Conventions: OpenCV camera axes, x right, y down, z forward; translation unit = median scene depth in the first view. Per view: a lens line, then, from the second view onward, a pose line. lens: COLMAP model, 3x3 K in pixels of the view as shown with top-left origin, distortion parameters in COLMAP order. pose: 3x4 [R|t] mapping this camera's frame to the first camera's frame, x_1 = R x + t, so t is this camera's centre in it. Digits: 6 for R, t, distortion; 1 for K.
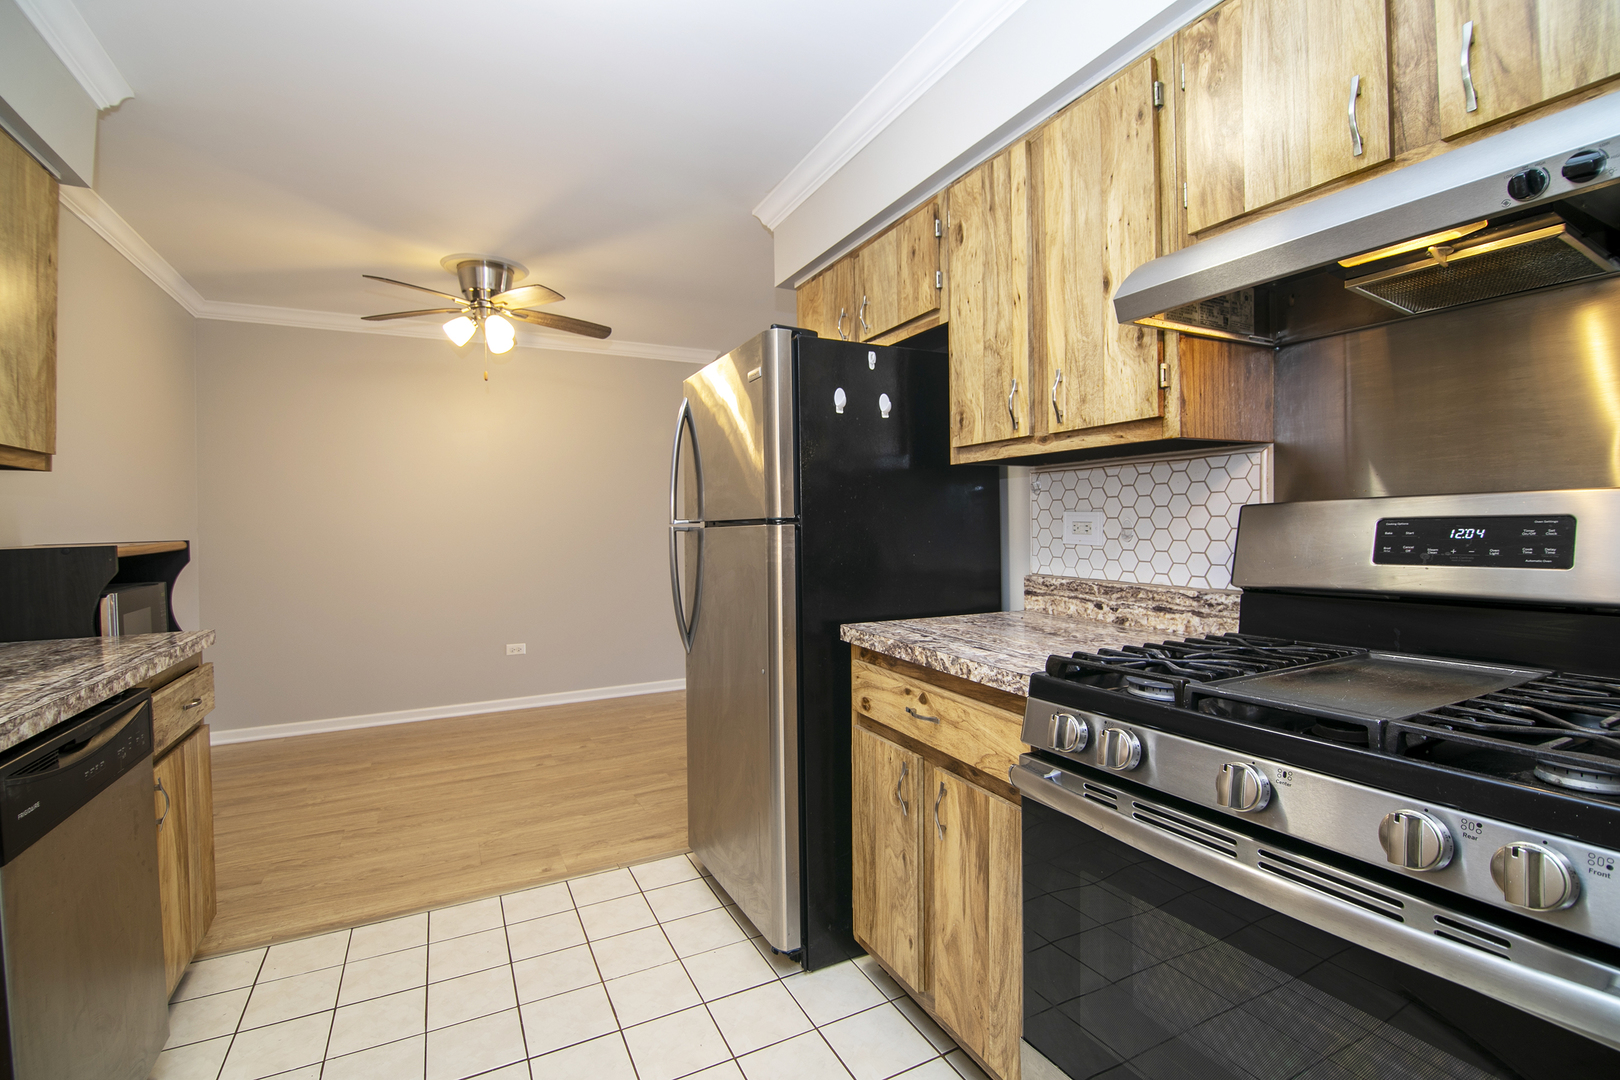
lens RADIAL K [[718.5, 0, 807.7], [0, 718.5, 530.1], [0, 0, 1]] dist [-0.002087, -0.011206]
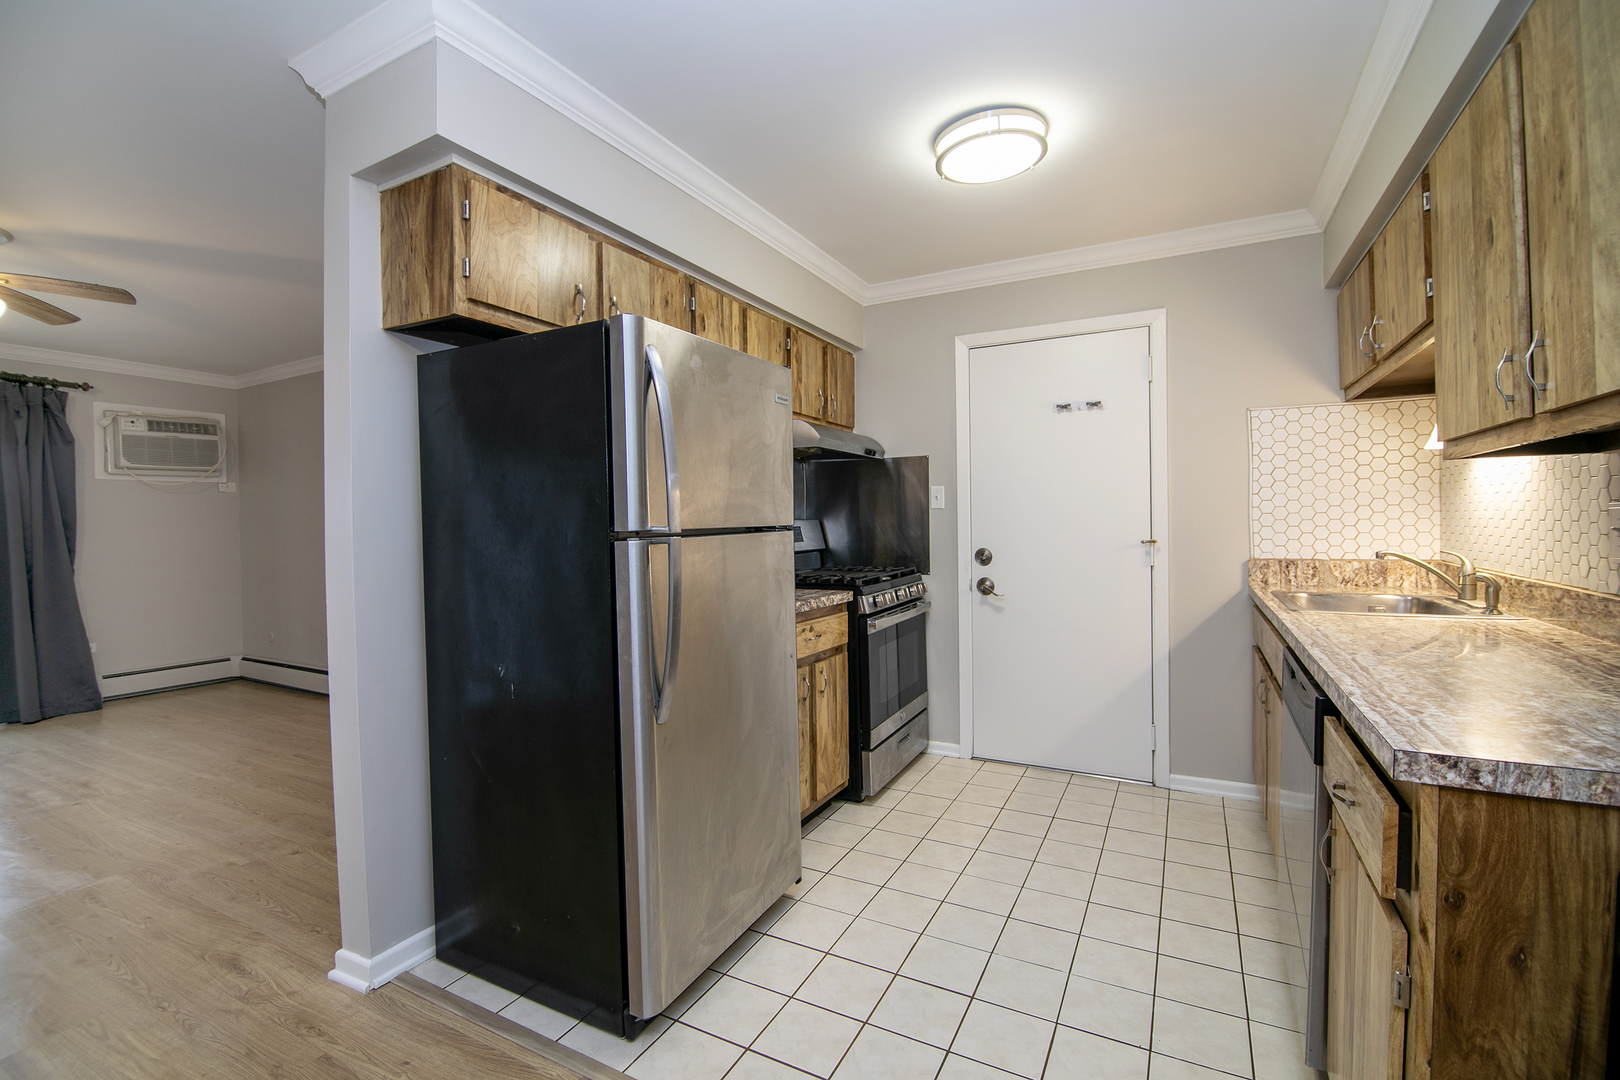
lens RADIAL K [[722.7, 0, 803.8], [0, 722.7, 528.3], [0, 0, 1]] dist [0.000371, -0.011115]
pose [[-0.570023, 0.010730, 0.821559, -0.735022], [0.025060, 0.999677, 0.004331, -0.011200], [-0.821247, 0.023057, -0.570107, 1.157655]]
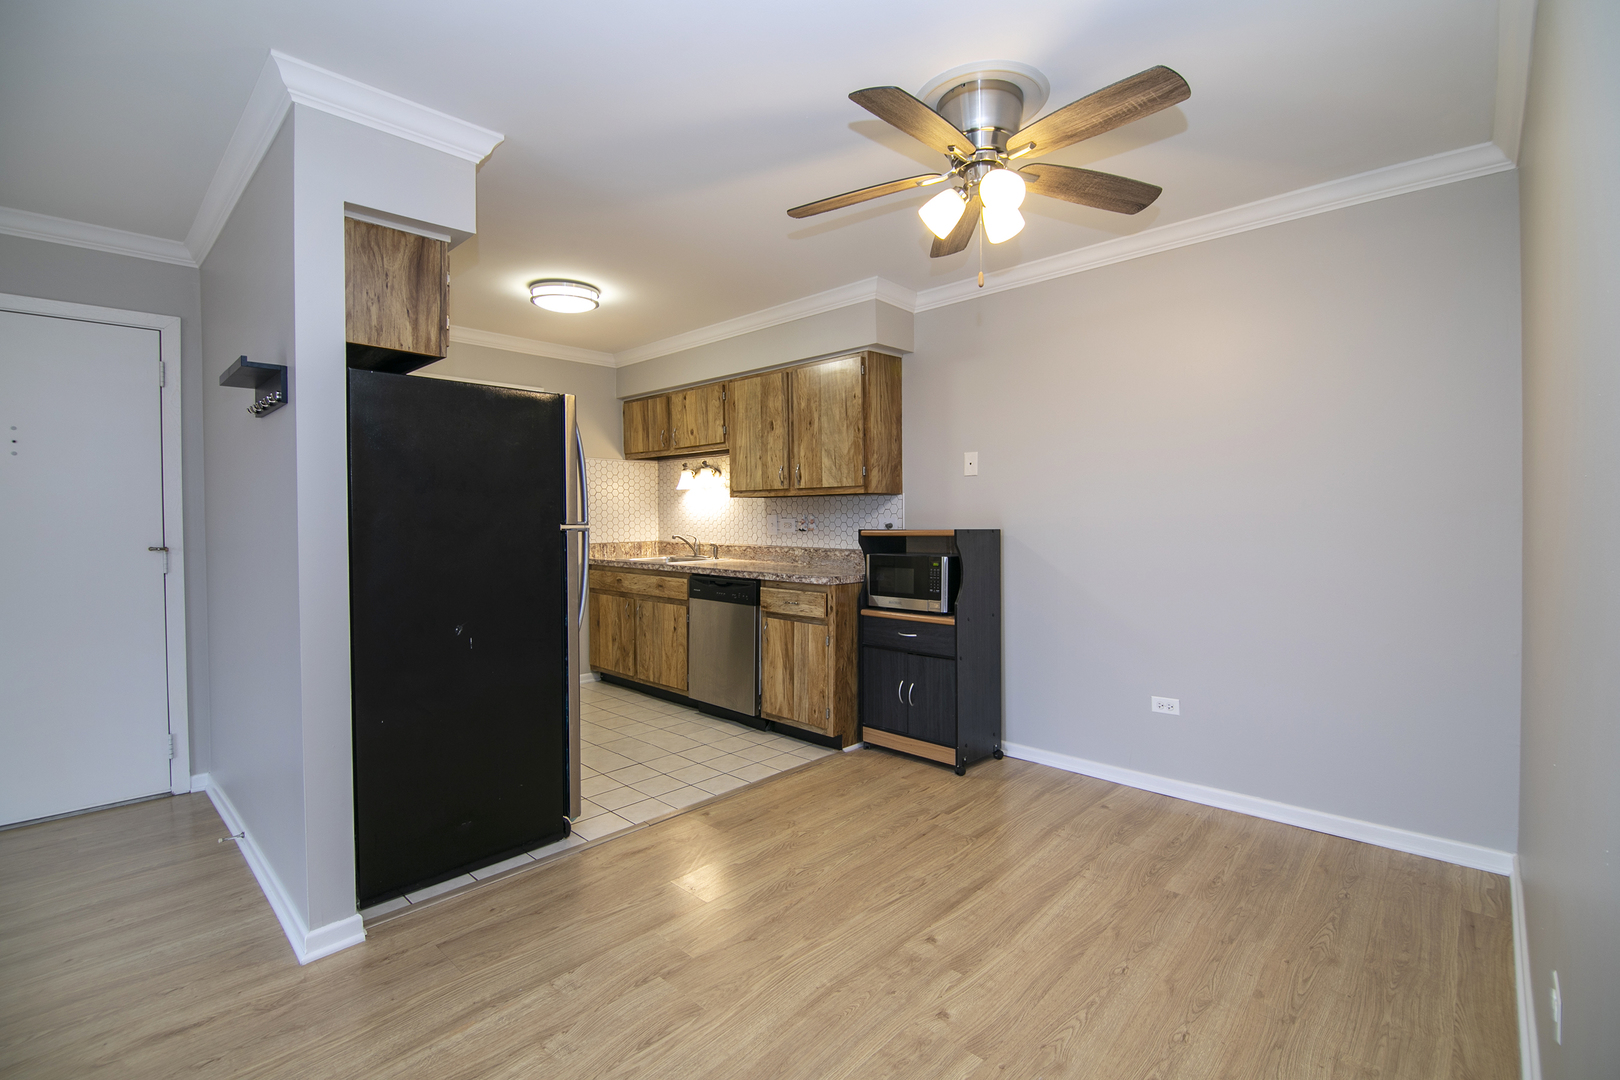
lens RADIAL K [[718.5, 0, 807.7], [0, 718.5, 530.1], [0, 0, 1]] dist [-0.002087, -0.011206]
pose [[-0.943080, 0.023973, -0.331702, -0.128443], [0.014982, 0.999448, 0.029637, -0.026839], [0.332229, 0.022981, -0.942919, 1.988585]]
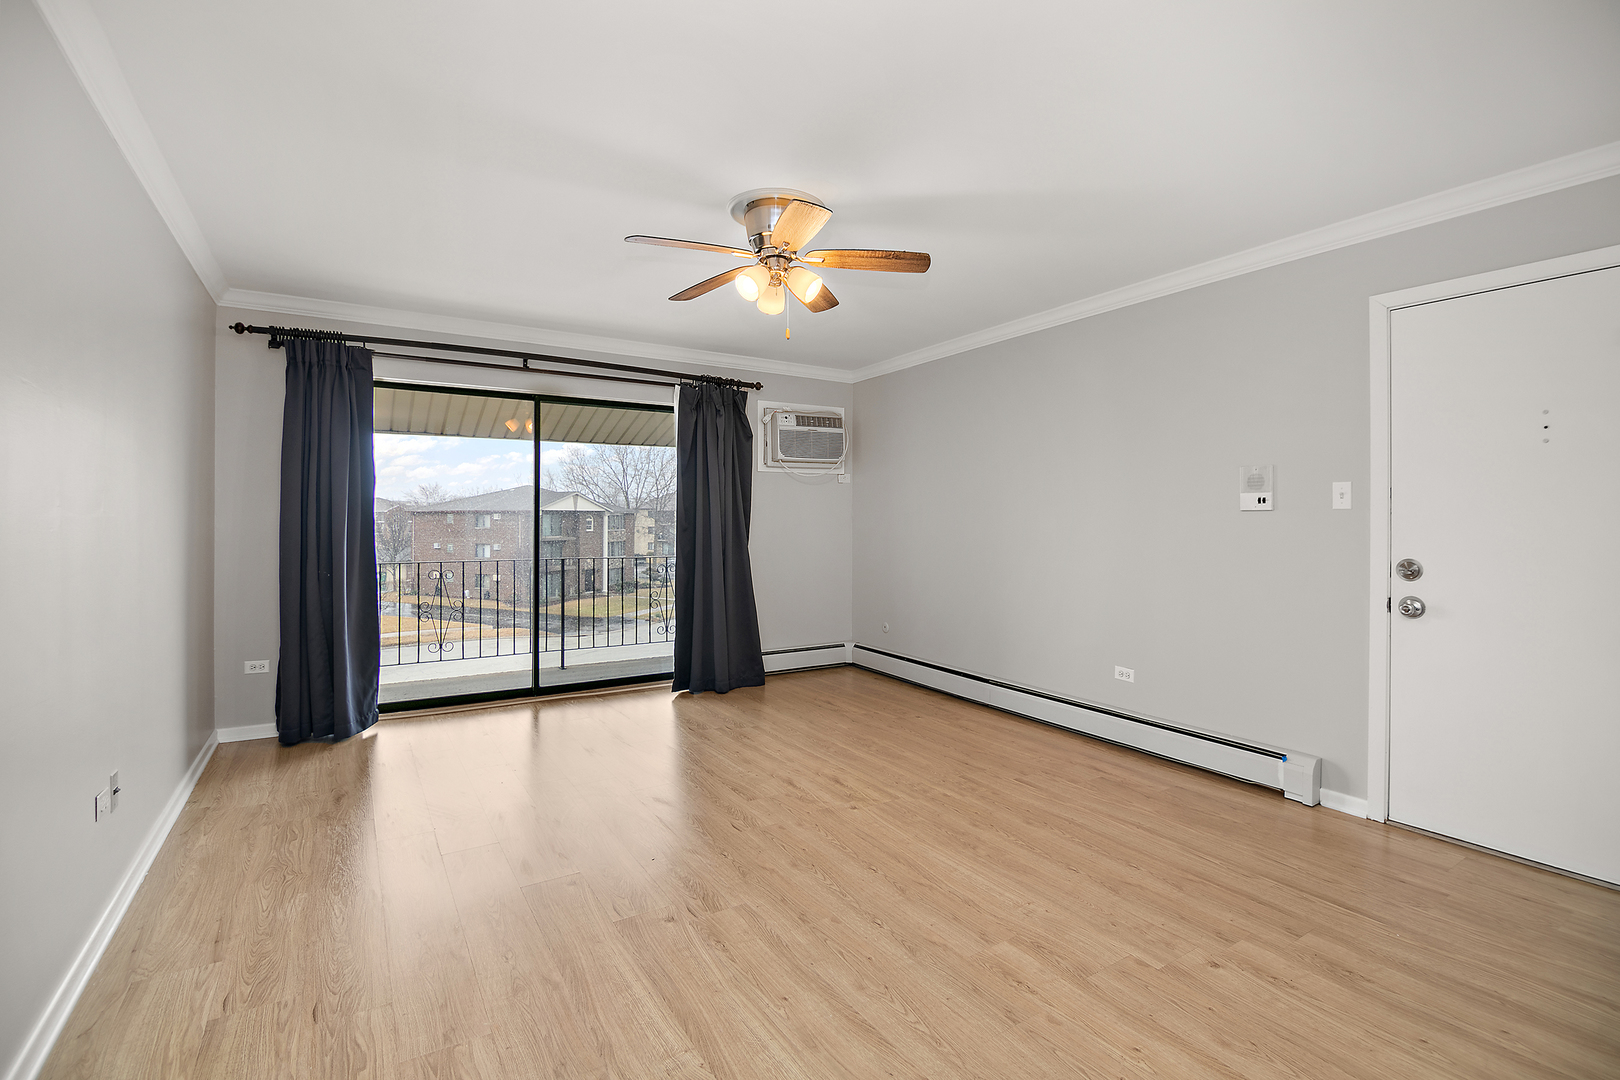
lens RADIAL K [[722.7, 0, 803.8], [0, 722.7, 528.3], [0, 0, 1]] dist [0.000371, -0.011115]
pose [[-0.081530, -0.003196, 0.996666, -0.205929], [0.006861, 0.999969, 0.003768, -0.023743], [-0.996647, 0.007145, -0.081505, 1.647092]]
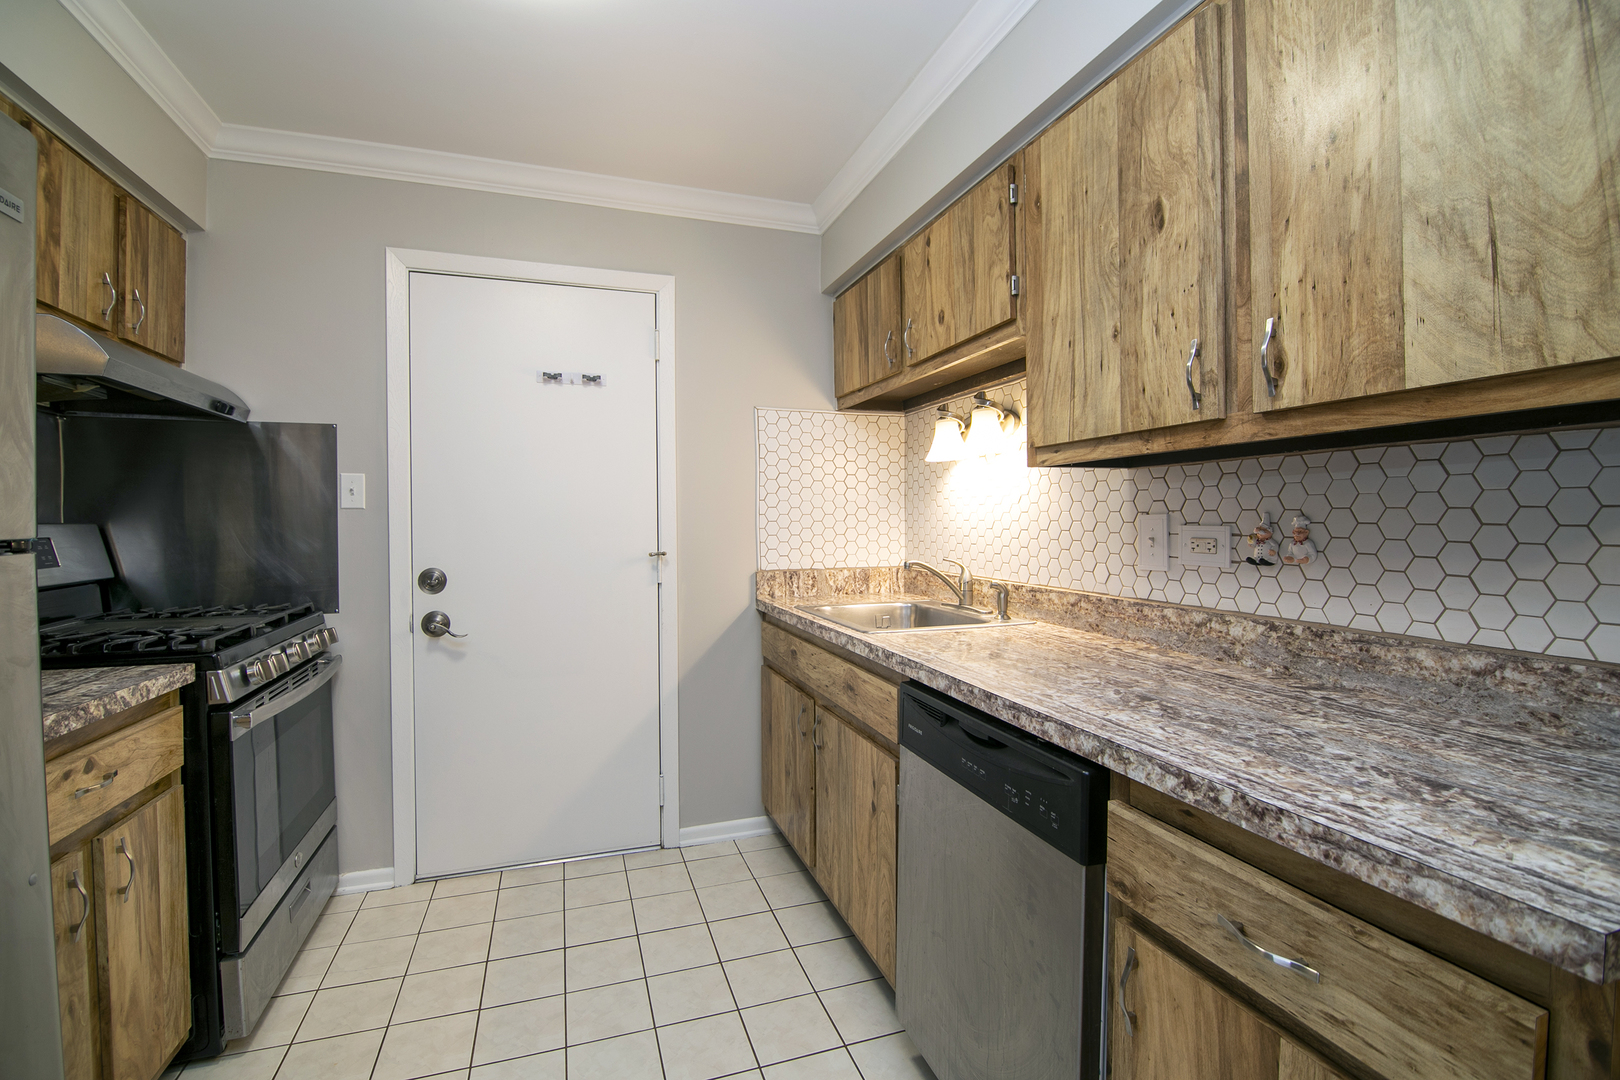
lens RADIAL K [[718.5, 0, 807.7], [0, 718.5, 530.1], [0, 0, 1]] dist [-0.002087, -0.011206]
pose [[-0.989589, 0.014260, 0.143215, -0.425854], [0.016734, 0.999731, 0.016086, -0.014519], [-0.142947, 0.018315, -0.989561, 0.951252]]
